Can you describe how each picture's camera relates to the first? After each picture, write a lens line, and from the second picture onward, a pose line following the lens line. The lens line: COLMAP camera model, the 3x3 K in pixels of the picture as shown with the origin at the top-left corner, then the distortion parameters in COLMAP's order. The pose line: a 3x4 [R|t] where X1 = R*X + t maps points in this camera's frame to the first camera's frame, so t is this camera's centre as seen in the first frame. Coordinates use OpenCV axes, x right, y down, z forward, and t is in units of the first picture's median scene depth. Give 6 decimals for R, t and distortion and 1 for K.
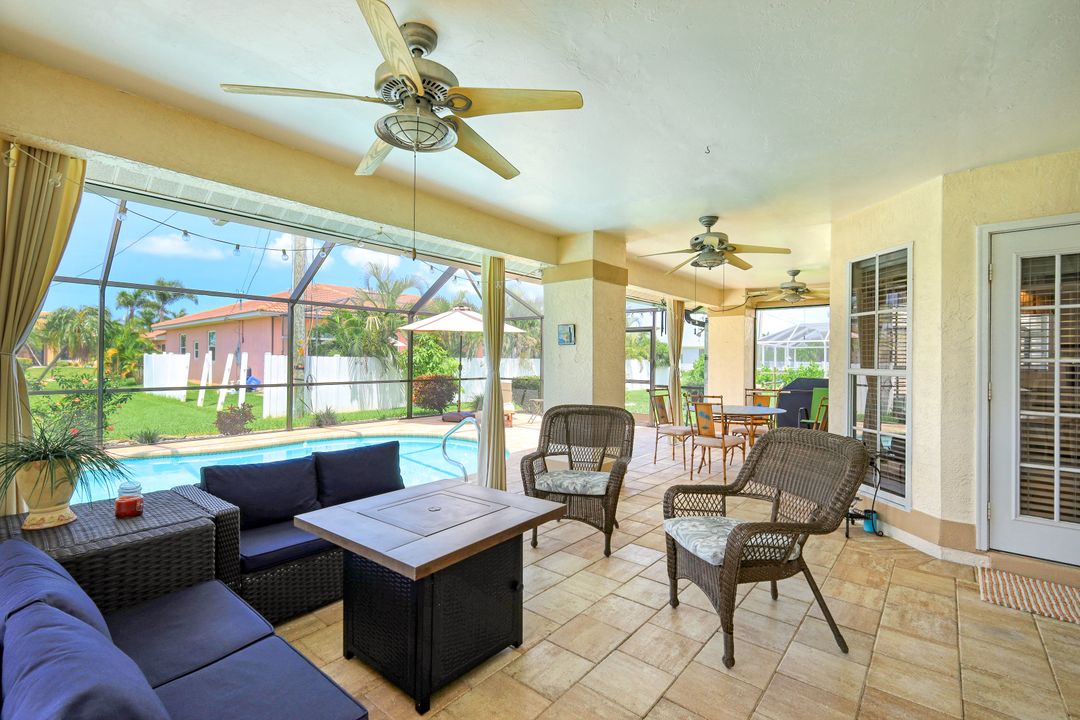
lens RADIAL K [[484.4, 0, 542.5], [0, 484.4, 359.4], [0, 0, 1]] dist [0.009338, -0.000015]
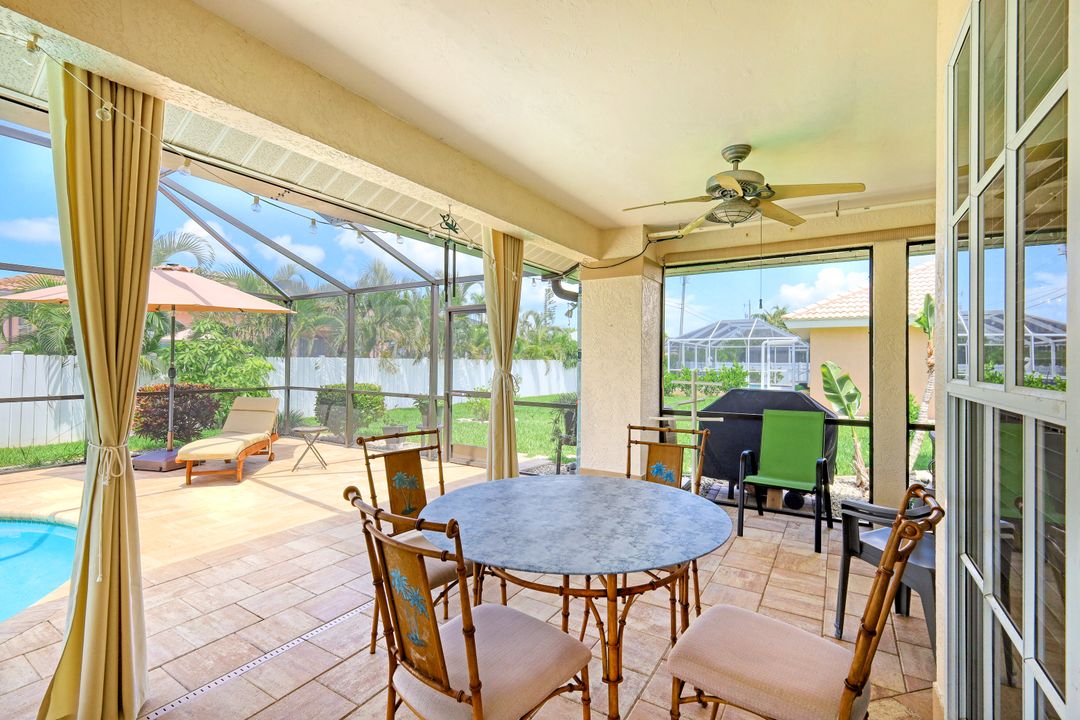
lens RADIAL K [[484.4, 0, 542.5], [0, 484.4, 359.4], [0, 0, 1]] dist [0.009338, -0.000015]
pose [[0.990255, -0.000332, 0.139266, 0.128330], [0.000598, 0.999998, -0.001863, 0.001798], [-0.139265, 0.001928, 0.990253, 0.267245]]
